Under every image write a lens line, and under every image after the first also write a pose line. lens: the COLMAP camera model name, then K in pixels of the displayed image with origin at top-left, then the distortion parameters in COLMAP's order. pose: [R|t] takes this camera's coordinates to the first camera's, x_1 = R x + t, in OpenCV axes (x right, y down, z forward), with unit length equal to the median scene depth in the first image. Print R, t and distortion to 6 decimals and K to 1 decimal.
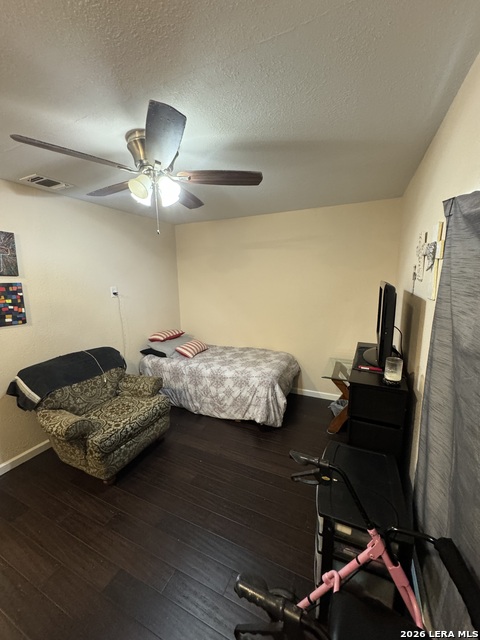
lens RADIAL K [[255.1, 0, 238.4], [0, 255.1, 319.7], [0, 0, 1]] dist [0.002321, 0.000236]
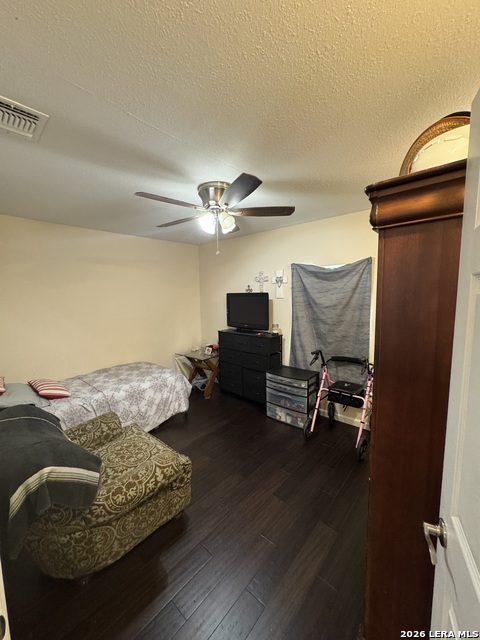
lens RADIAL K [[255.1, 0, 239.1], [0, 255.1, 320.3], [0, 0, 1]] dist [0.002321, 0.000236]
pose [[0.277115, -0.087588, 0.956836, -0.866955], [0.175669, 0.983670, 0.039168, -0.016224], [-0.944641, 0.157232, 0.287976, 0.309787]]
